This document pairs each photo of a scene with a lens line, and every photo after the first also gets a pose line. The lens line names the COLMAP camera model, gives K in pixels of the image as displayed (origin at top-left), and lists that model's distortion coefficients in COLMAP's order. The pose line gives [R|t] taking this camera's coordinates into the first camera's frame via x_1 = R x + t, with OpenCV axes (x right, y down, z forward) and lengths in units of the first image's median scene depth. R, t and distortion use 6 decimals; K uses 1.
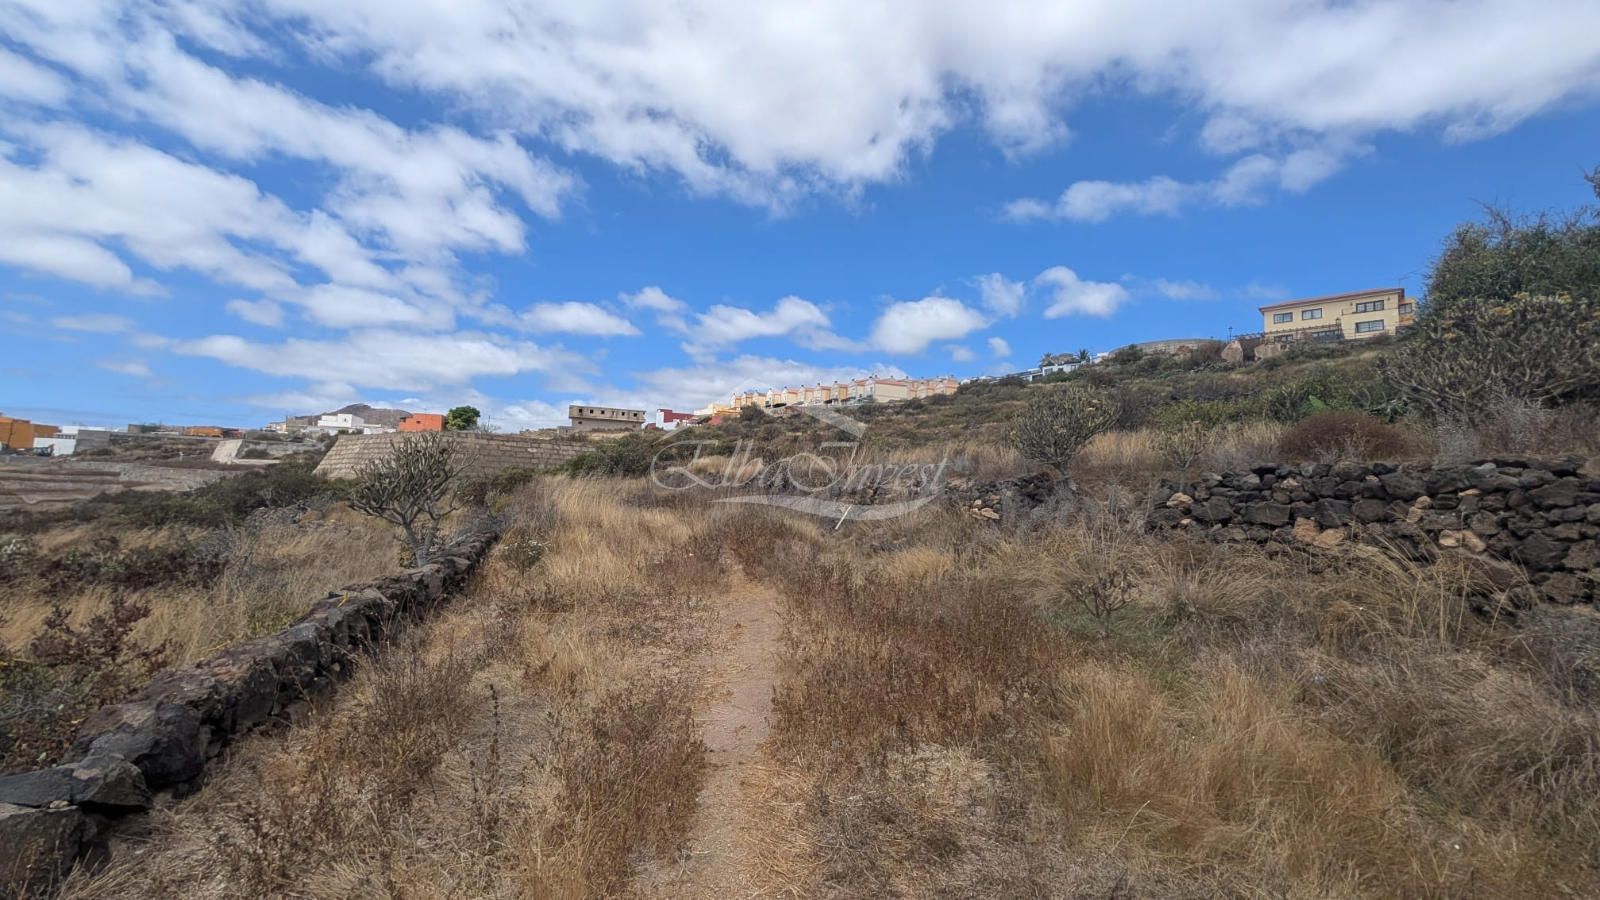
lens RADIAL K [[590.2, 0, 800.1], [0, 590.2, 448.7], [0, 0, 1]] dist [0.003079, -0.001476]
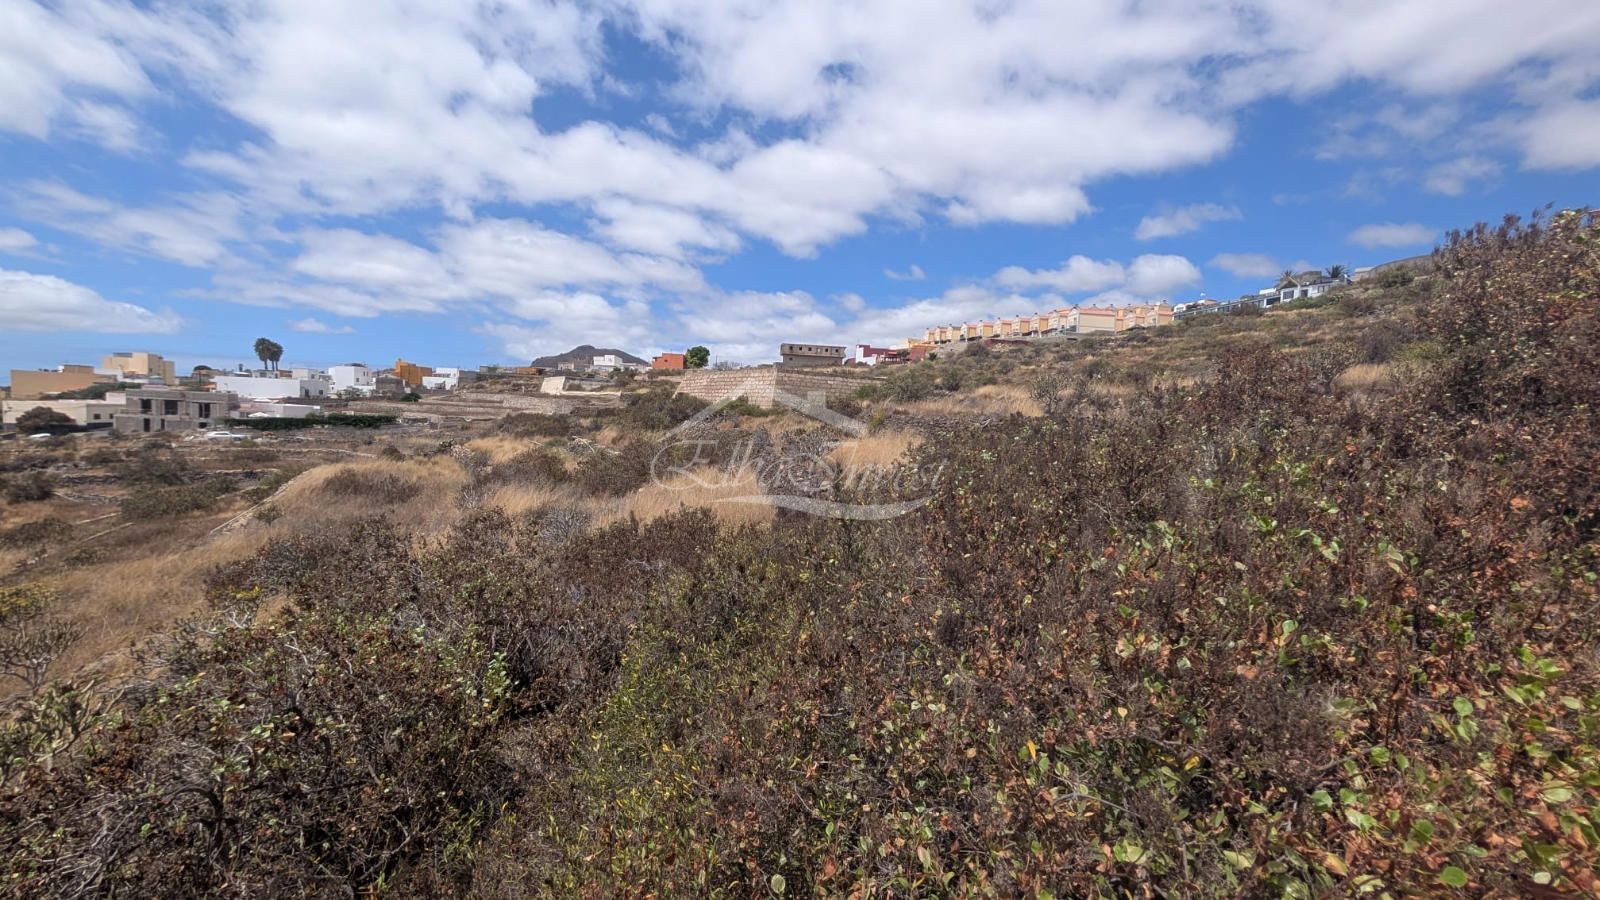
lens RADIAL K [[590.2, 0, 798.3], [0, 590.2, 451.8], [0, 0, 1]] dist [0.003079, -0.001476]
pose [[0.962616, 0.025610, -0.269656, -0.058301], [0.006211, 0.993172, 0.116494, 0.000939], [0.270798, -0.113814, 0.955884, -0.112513]]
